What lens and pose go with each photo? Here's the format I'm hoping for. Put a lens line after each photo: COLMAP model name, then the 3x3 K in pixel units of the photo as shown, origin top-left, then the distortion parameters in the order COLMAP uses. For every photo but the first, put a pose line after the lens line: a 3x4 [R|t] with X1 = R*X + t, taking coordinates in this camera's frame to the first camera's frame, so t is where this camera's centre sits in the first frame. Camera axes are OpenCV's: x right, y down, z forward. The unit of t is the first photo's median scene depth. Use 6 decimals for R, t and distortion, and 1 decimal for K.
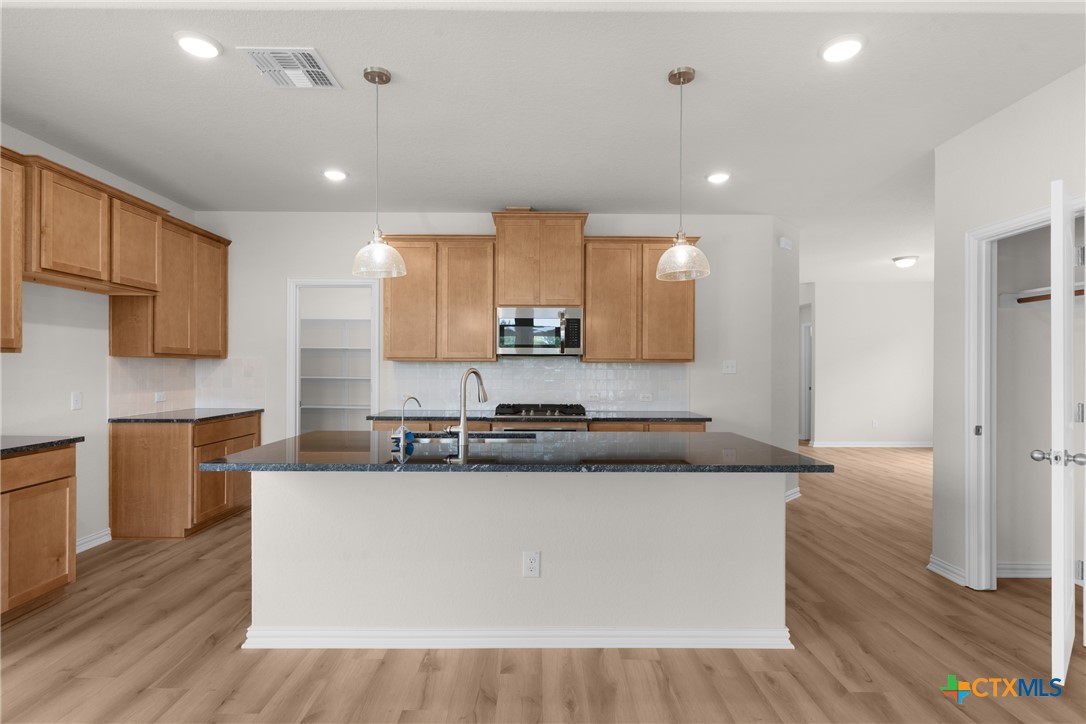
lens RADIAL K [[531.7, 0, 541.2], [0, 531.7, 366.4], [0, 0, 1]] dist [-0.003120, 0.001580]
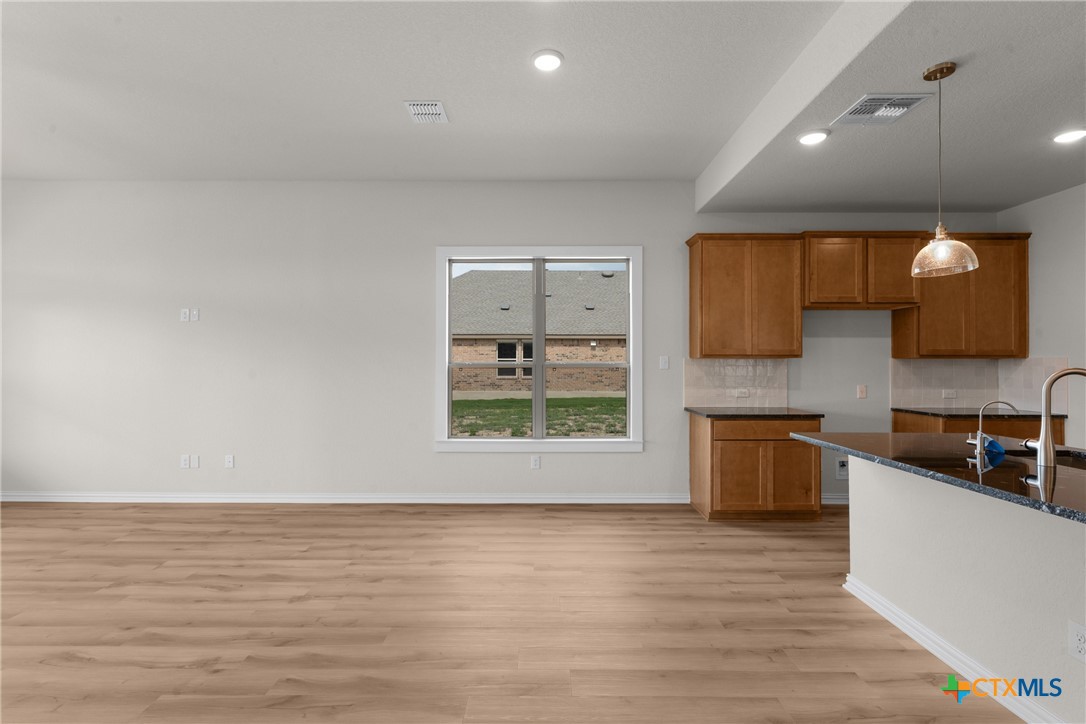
lens RADIAL K [[531.7, 0, 544.7], [0, 531.7, 362.9], [0, 0, 1]] dist [-0.003120, 0.001580]
pose [[-0.007541, -0.006452, -0.999951, 0.516273], [-0.000358, 0.999979, -0.006449, 0.000303], [0.999971, 0.000310, -0.007544, 0.208094]]
